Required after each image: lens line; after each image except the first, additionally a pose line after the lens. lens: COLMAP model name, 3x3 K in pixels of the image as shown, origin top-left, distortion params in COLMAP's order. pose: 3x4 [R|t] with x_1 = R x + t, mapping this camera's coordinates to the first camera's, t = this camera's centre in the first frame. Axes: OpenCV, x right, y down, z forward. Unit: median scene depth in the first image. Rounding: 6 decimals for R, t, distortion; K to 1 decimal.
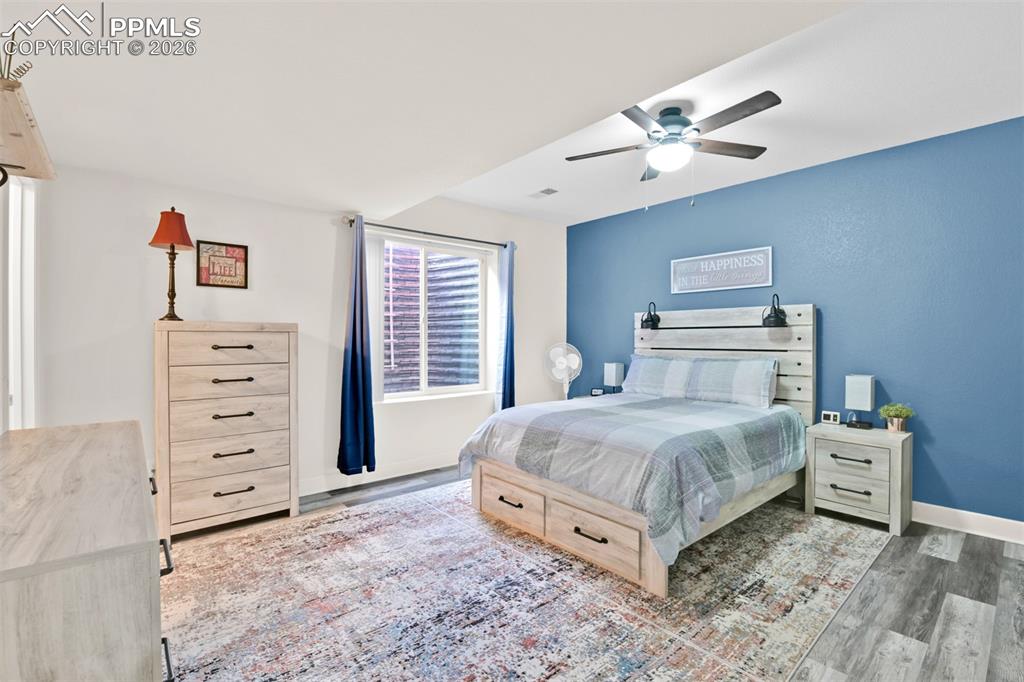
lens RADIAL K [[450.1, 0, 508.1], [0, 450.1, 327.9], [0, 0, 1]] dist [-0.001635, -0.000184]
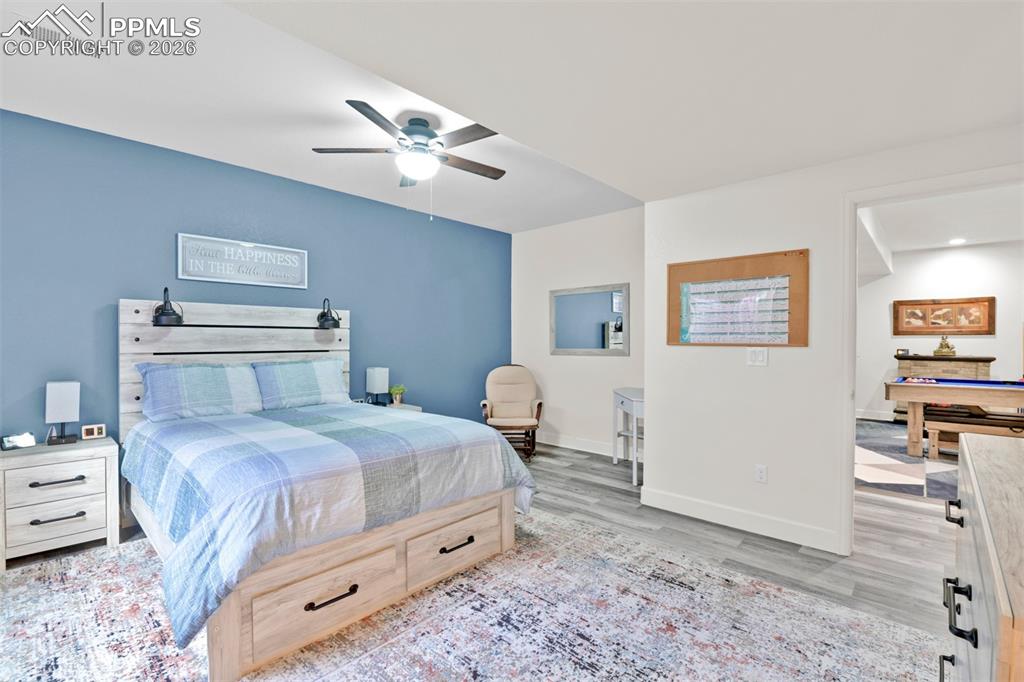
lens RADIAL K [[457.6, 0, 512.0], [0, 457.6, 341.0], [0, 0, 1]] dist [-0.001786, -0.000387]
pose [[-0.107033, -0.000231, 0.994255, -0.590538], [-0.024036, 0.999708, -0.002356, 0.020231], [-0.993965, -0.024150, -0.107007, 0.741141]]
